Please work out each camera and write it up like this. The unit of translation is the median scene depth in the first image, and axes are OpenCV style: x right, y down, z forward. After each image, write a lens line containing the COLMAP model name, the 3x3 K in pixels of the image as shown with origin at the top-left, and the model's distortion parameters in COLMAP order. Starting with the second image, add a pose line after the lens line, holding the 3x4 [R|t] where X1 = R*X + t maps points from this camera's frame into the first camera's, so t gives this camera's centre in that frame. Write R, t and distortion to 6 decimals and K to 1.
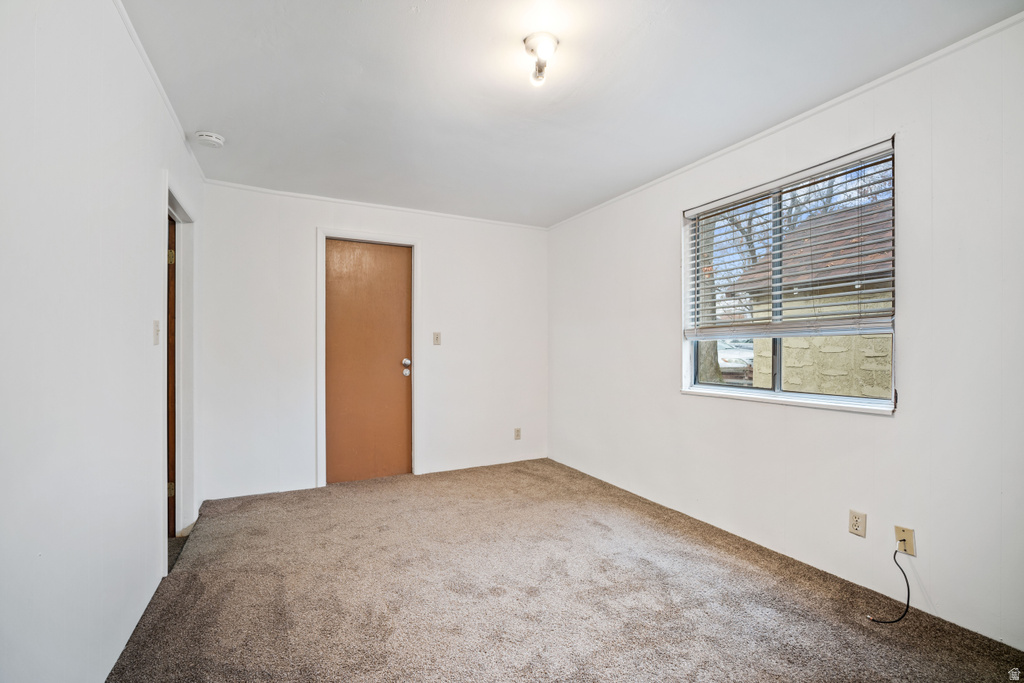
lens RADIAL K [[450.5, 0, 509.4], [0, 450.5, 338.3], [0, 0, 1]] dist [-0.015952, 0.000329]
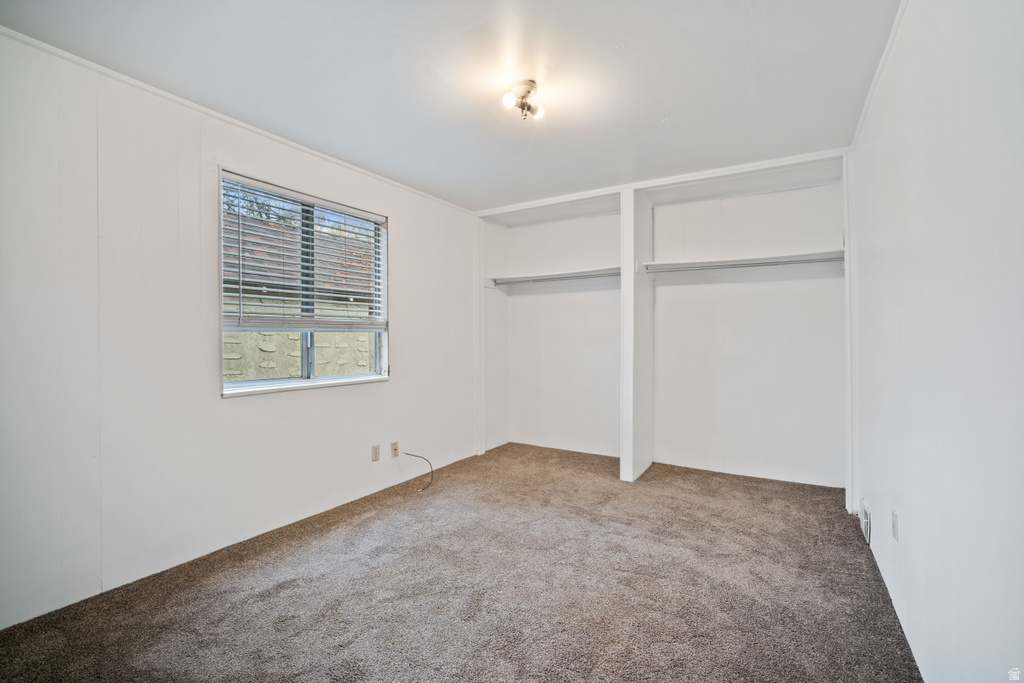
lens RADIAL K [[450.5, 0, 508.8], [0, 450.5, 348.0], [0, 0, 1]] dist [-0.015952, 0.000329]
pose [[-0.527235, -0.003728, 0.849712, -0.680708], [-0.004620, 0.999988, 0.001521, 0.036630], [-0.849707, -0.003123, -0.527246, 1.222463]]
